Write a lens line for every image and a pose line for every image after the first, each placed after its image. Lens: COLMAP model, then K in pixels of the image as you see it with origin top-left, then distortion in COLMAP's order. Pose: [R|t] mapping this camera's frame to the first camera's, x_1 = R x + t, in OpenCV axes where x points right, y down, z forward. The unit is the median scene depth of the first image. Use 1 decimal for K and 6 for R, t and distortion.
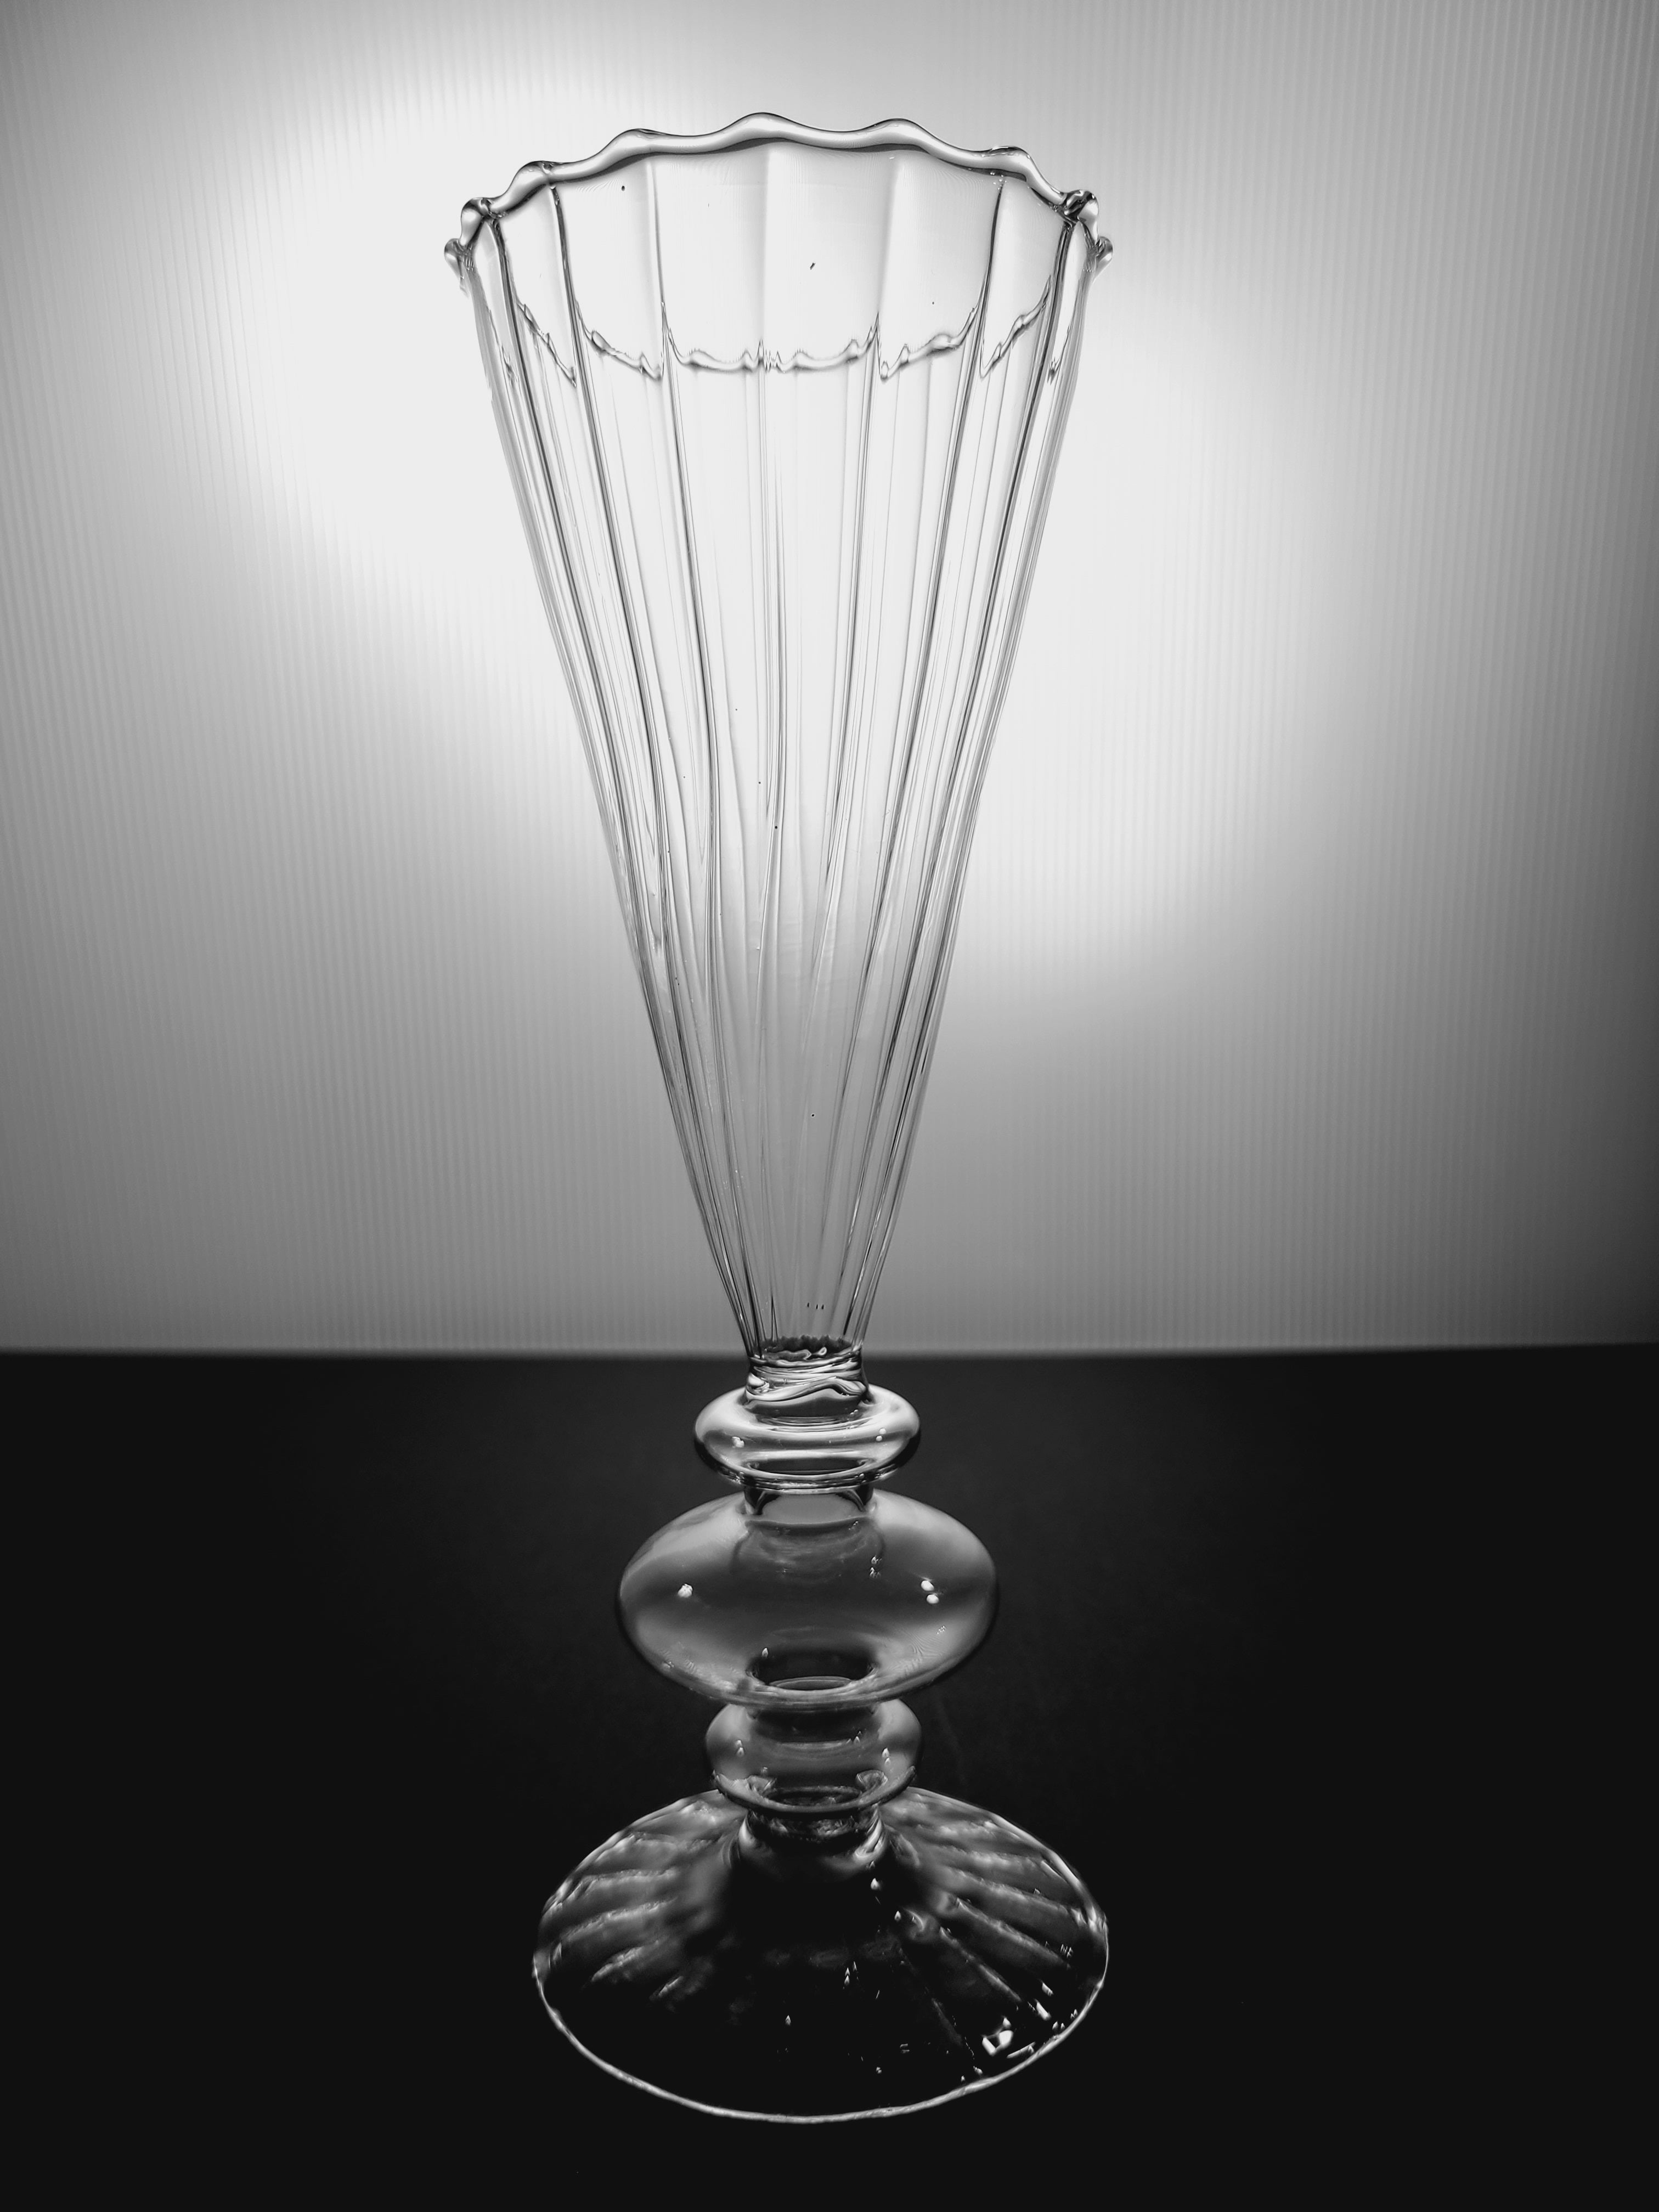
lens RADIAL K [[1706.7, 0, 856.5], [0, 1706.7, 1102.3], [0, 0, 1]] dist [-0.014351, -0.007044]
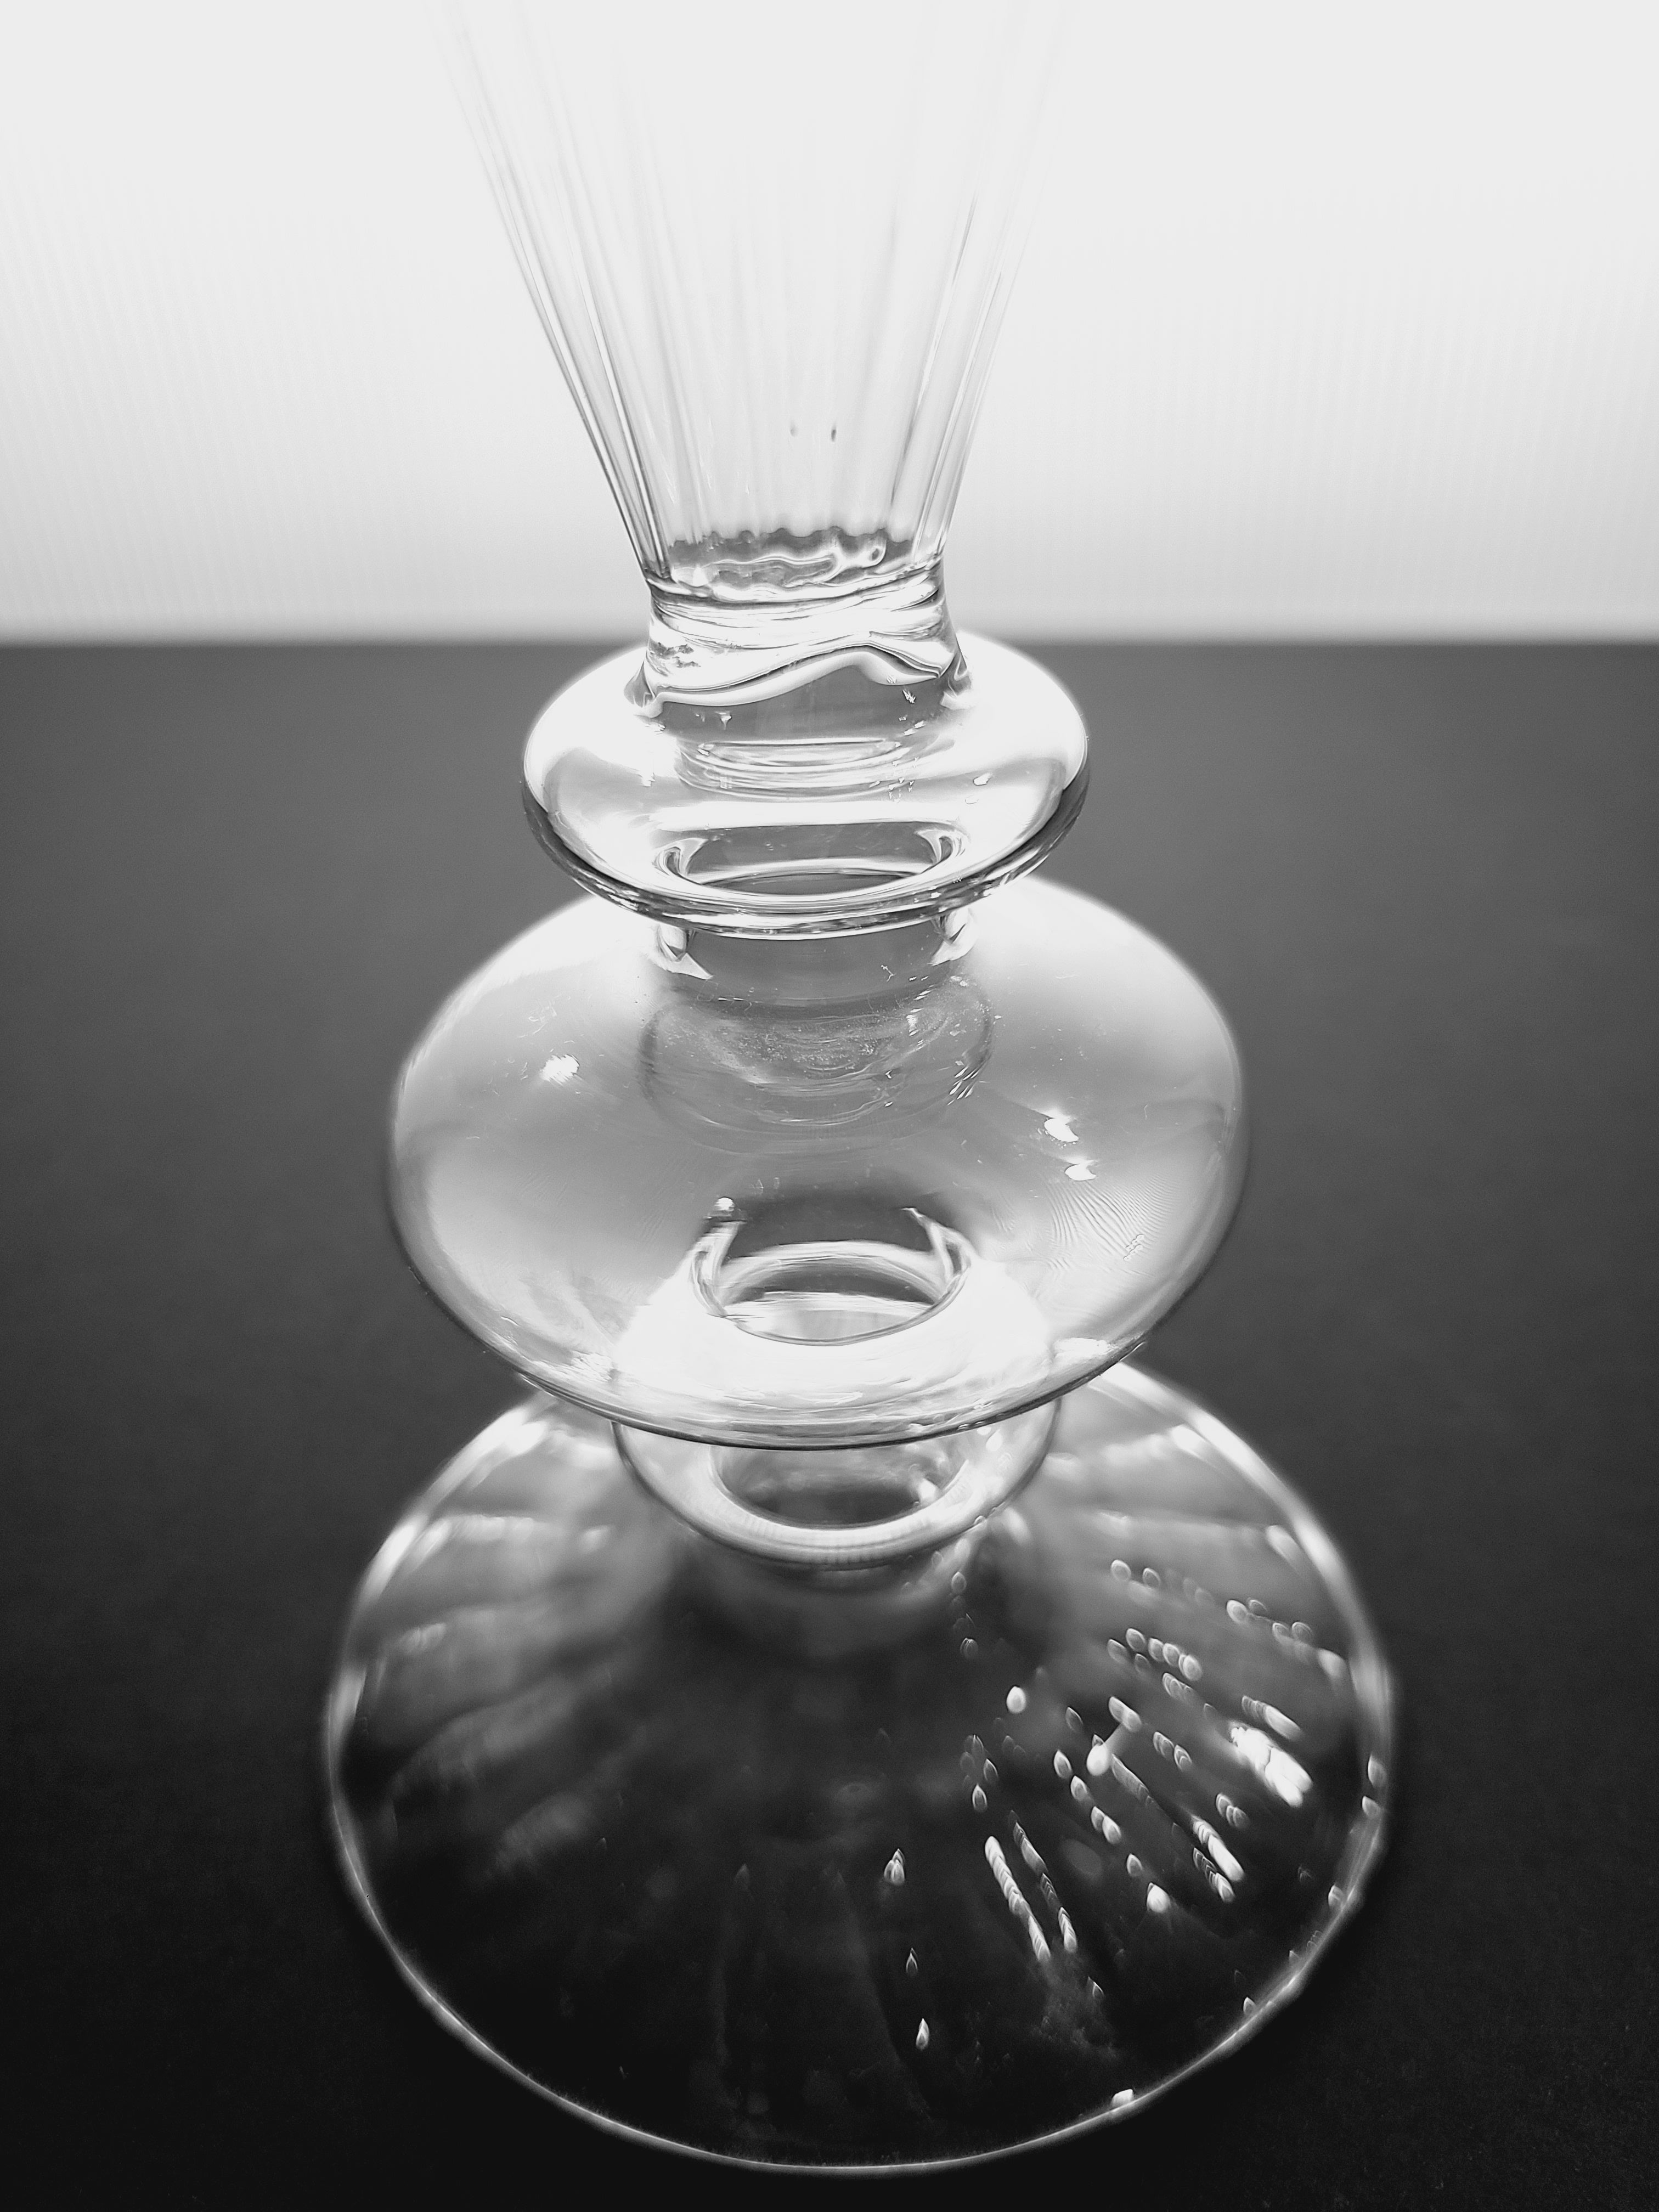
lens RADIAL K [[1736.8, 0, 829.5], [0, 1736.8, 1106.0], [0, 0, 1]] dist [-0.004883, -0.003794]
pose [[0.991733, 0.049482, -0.118391, 0.029333], [0.006681, 0.901490, 0.432748, 0.087362], [0.128141, -0.429962, 0.893707, 0.594905]]
